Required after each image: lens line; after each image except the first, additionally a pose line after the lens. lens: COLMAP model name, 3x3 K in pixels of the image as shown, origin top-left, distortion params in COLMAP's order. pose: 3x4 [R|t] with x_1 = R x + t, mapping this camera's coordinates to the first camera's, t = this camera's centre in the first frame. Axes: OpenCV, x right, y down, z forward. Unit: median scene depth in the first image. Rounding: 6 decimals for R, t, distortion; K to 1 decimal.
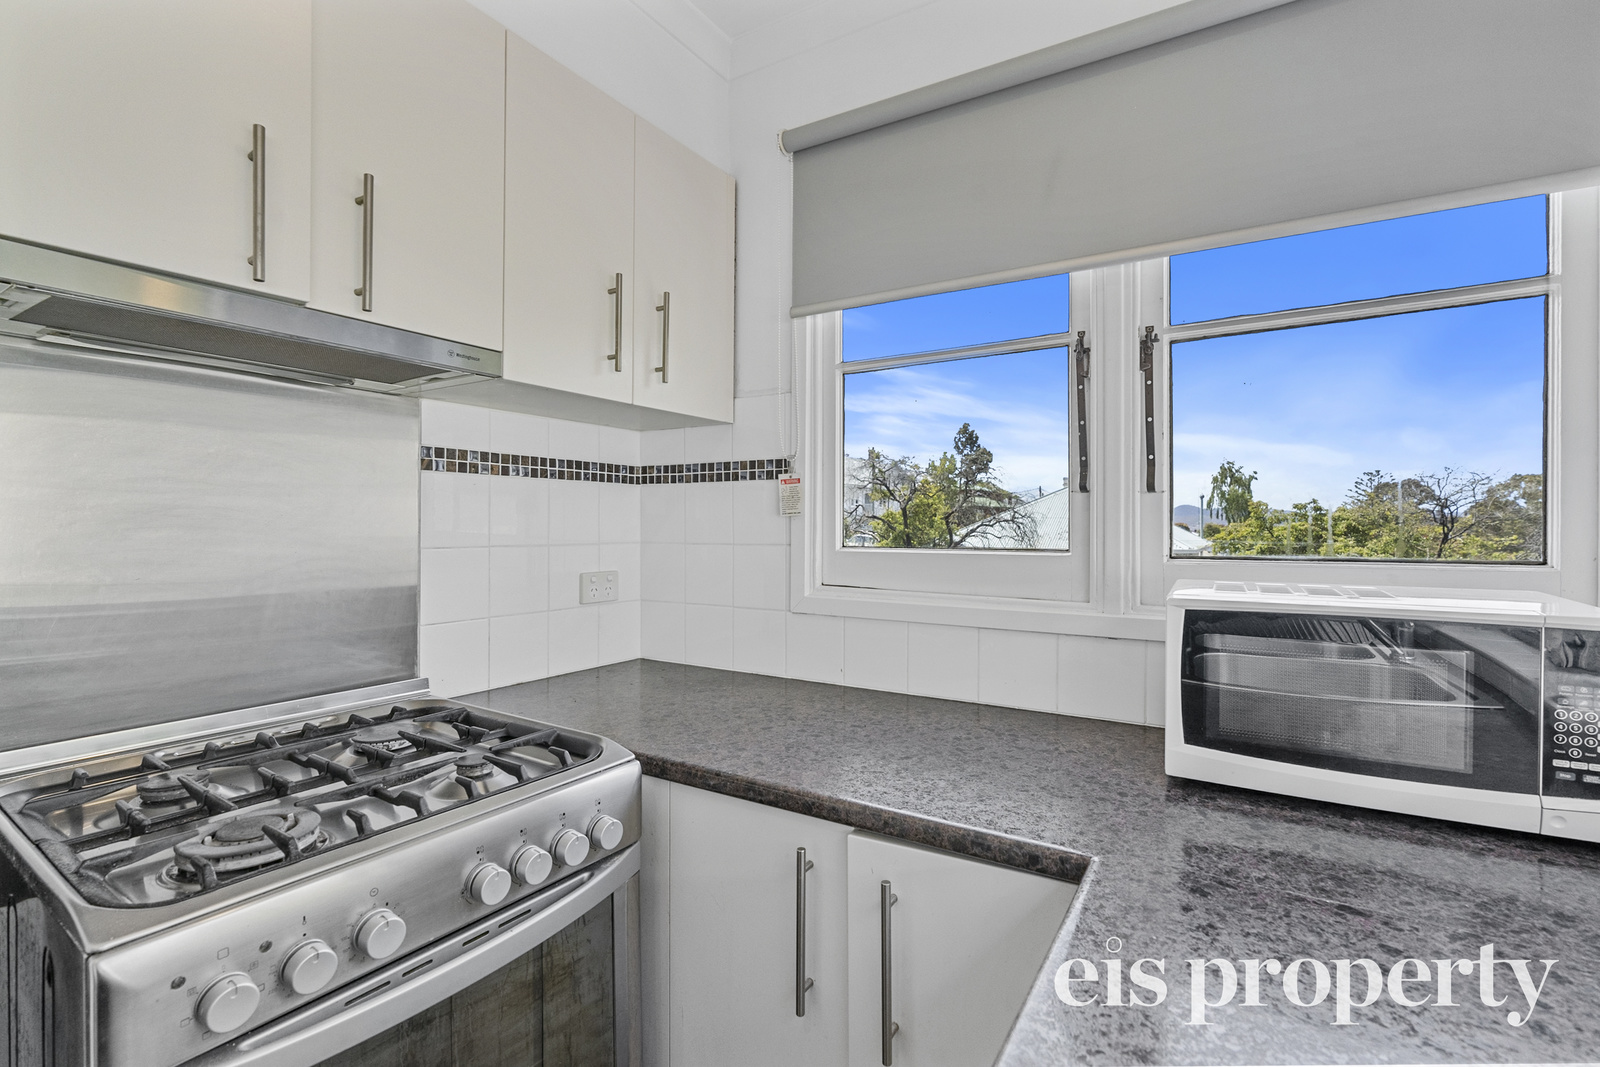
lens RADIAL K [[730.9, 0, 799.8], [0, 730.9, 531.0], [0, 0, 1]] dist [-0.002054, -0.000508]
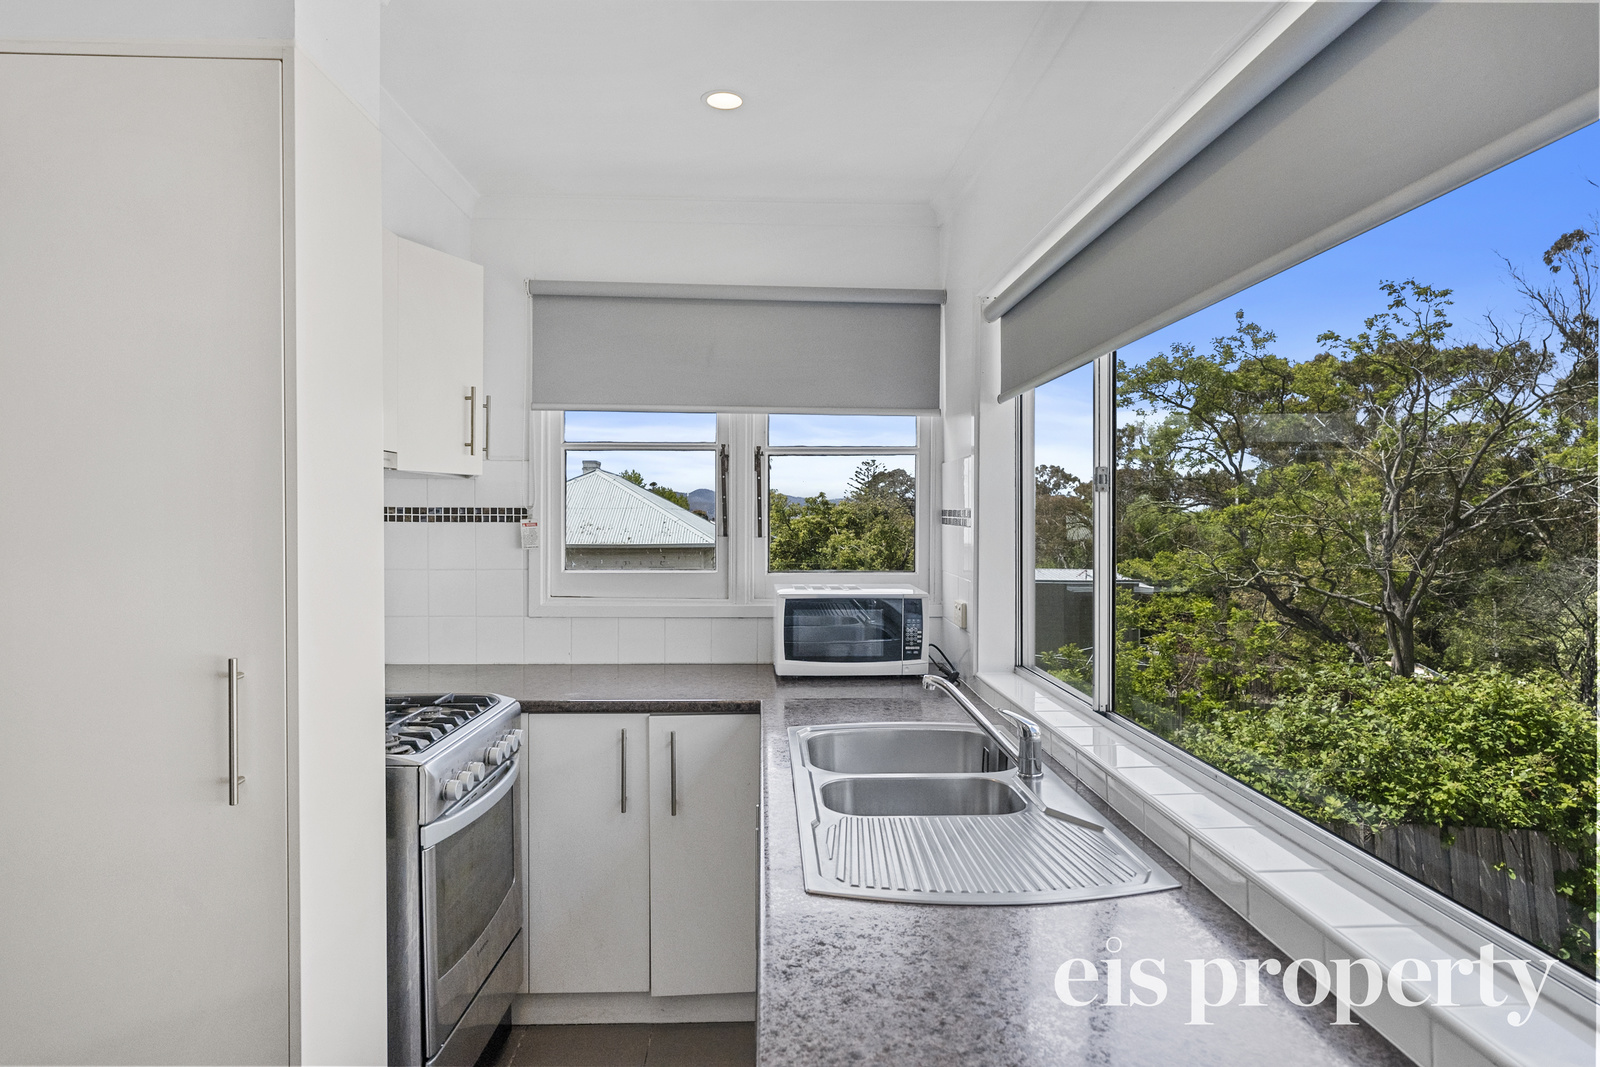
lens RADIAL K [[925.7, 0, 801.6], [0, 925.7, 529.2], [0, 0, 1]] dist [-0.000015, -0.000028]
pose [[0.829587, -0.007904, 0.558321, -0.570361], [0.002800, 0.999946, 0.009996, -0.074679], [-0.558370, -0.006730, 0.829565, -0.771932]]
